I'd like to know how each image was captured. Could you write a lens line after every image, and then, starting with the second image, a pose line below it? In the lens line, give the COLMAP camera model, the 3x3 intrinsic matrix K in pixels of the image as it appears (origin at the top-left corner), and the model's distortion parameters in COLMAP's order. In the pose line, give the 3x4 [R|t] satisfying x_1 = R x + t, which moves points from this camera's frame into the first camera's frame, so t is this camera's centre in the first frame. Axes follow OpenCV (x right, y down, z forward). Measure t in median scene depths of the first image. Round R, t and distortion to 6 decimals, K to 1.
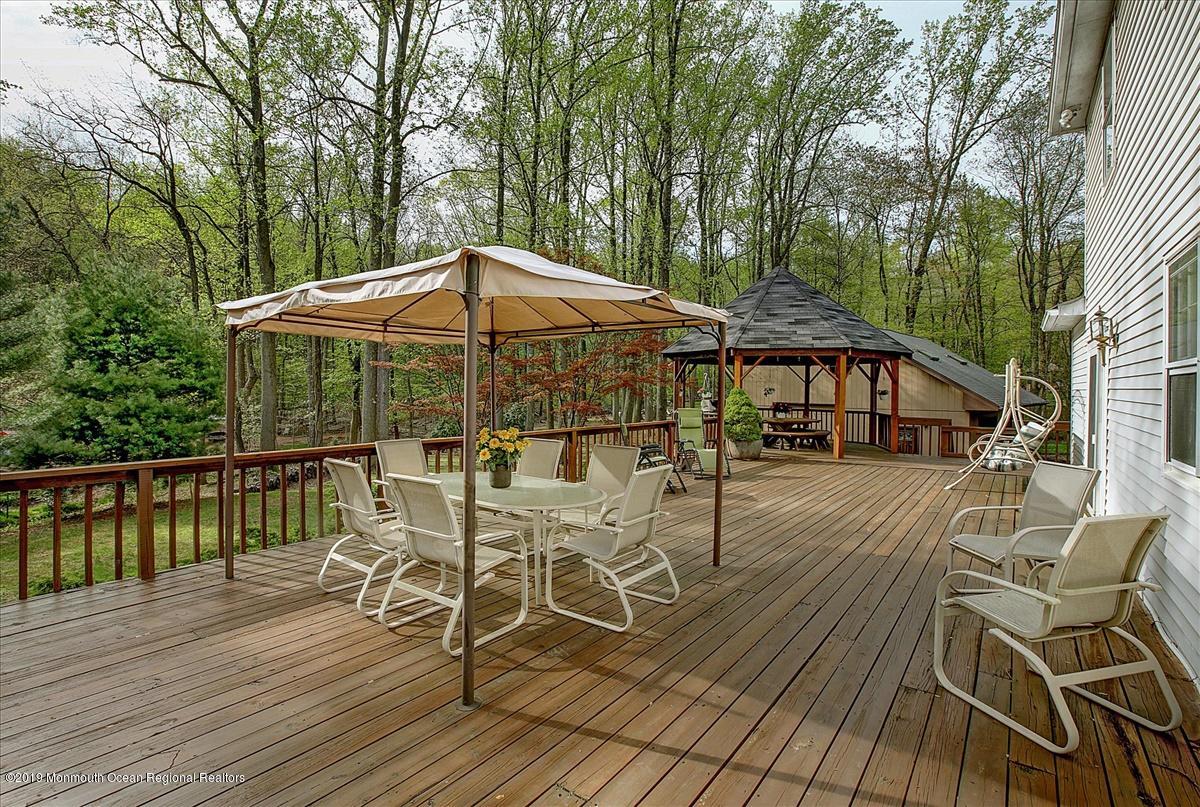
lens RADIAL K [[560.6, 0, 600.0], [0, 560.6, 403.5], [0, 0, 1]] dist [-0.001364, -0.000315]
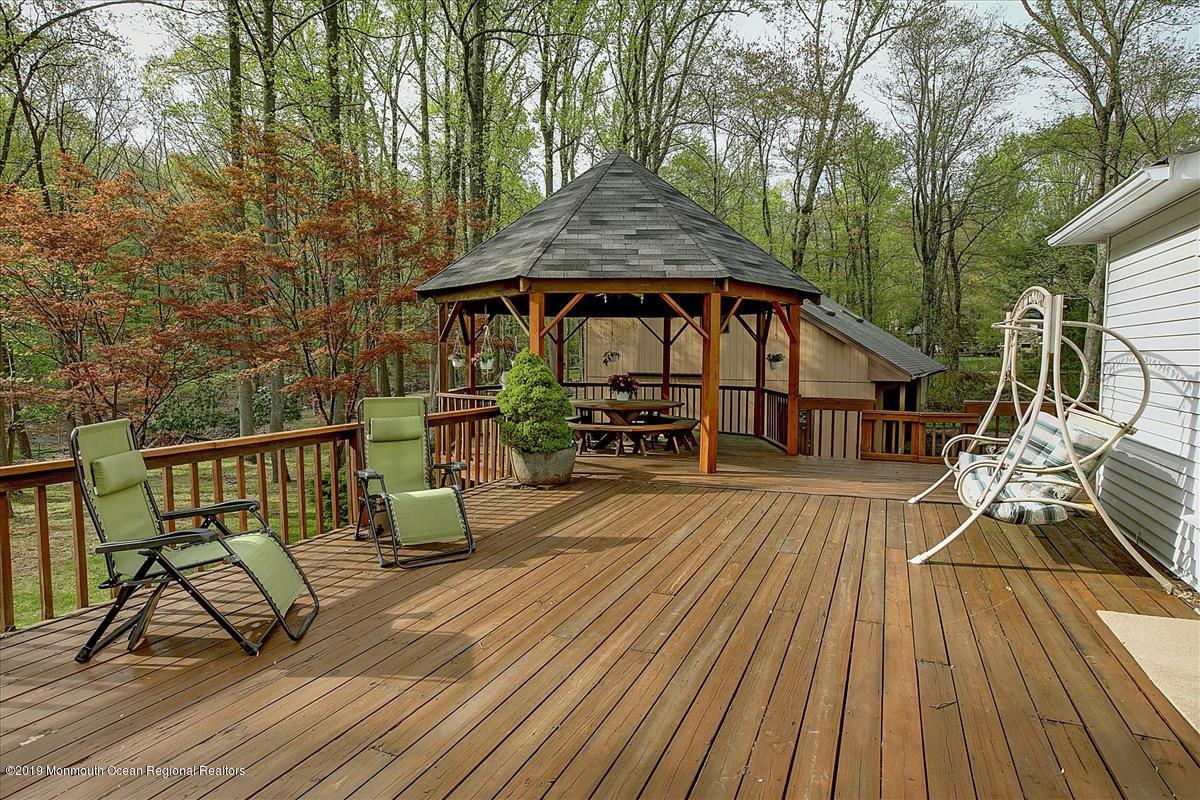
lens RADIAL K [[625.7, 0, 600.0], [0, 625.7, 400.0], [0, 0, 1]] dist [0.028482, 0.000271]
pose [[0.976298, -0.018979, 0.215599, 0.142908], [0.008707, 0.998786, 0.048494, -0.007773], [-0.216257, -0.045467, 0.975277, 0.316714]]
